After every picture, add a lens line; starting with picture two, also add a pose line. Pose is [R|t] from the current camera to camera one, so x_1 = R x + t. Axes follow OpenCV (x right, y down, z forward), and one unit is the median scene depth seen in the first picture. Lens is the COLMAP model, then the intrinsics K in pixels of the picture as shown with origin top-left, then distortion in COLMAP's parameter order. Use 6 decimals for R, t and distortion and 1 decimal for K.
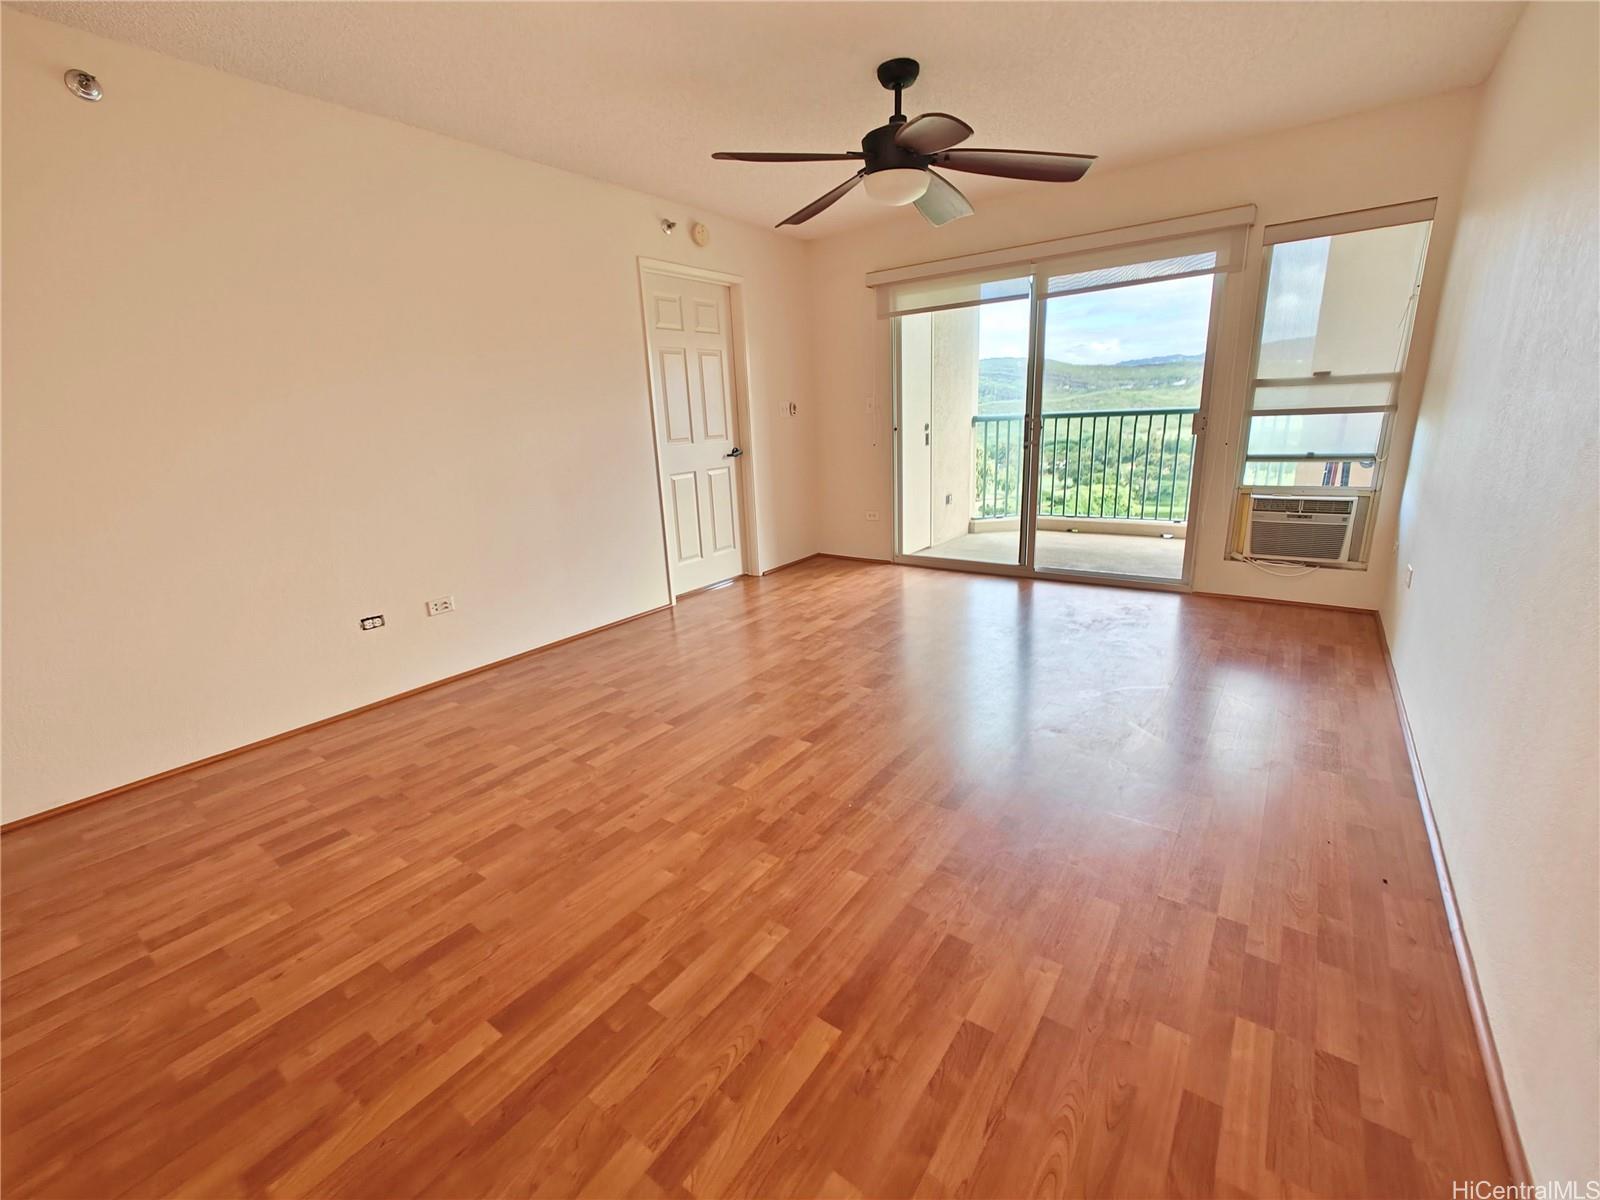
lens RADIAL K [[660.7, 0, 804.0], [0, 660.7, 597.3], [0, 0, 1]] dist [-0.001356, 0.000284]
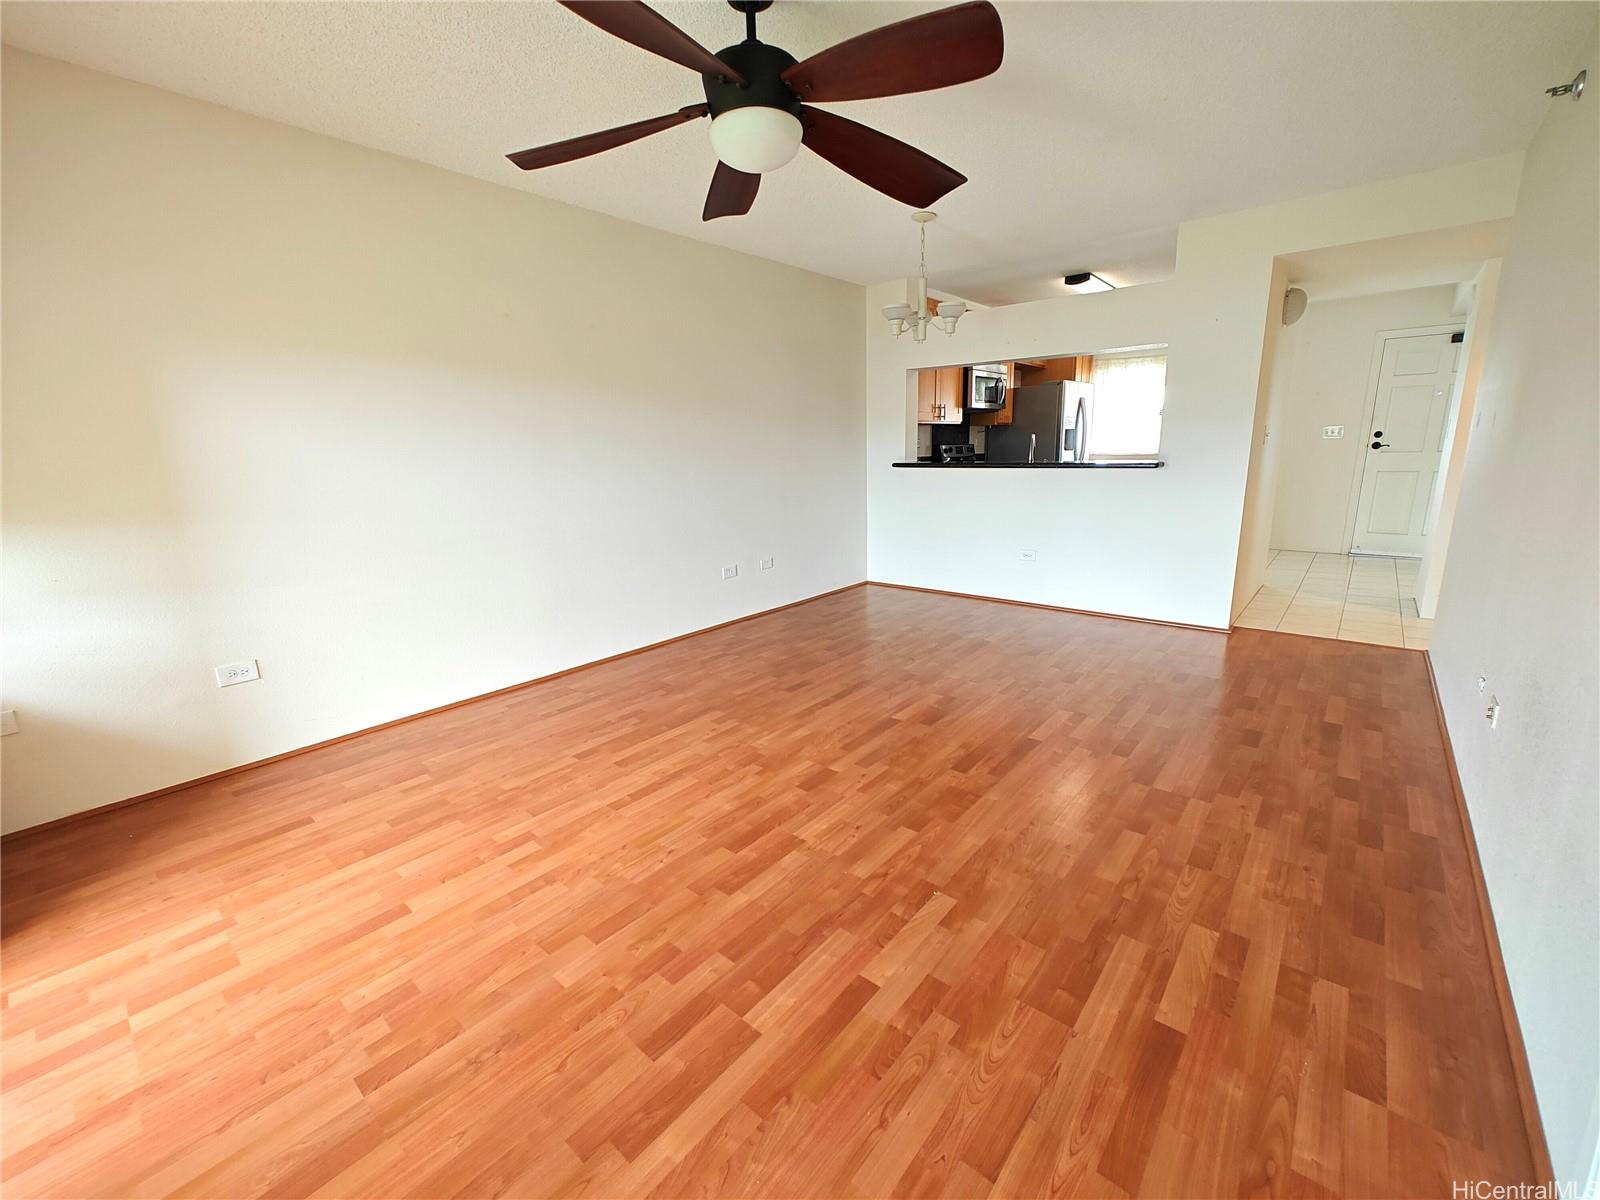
lens RADIAL K [[660.7, 0, 804.0], [0, 660.7, 597.3], [0, 0, 1]] dist [-0.001356, 0.000284]
pose [[-0.995432, 0.051134, 0.080621, 0.051141], [0.083421, 0.876539, 0.474047, -0.456306], [-0.046428, 0.478607, -0.876801, 1.600571]]
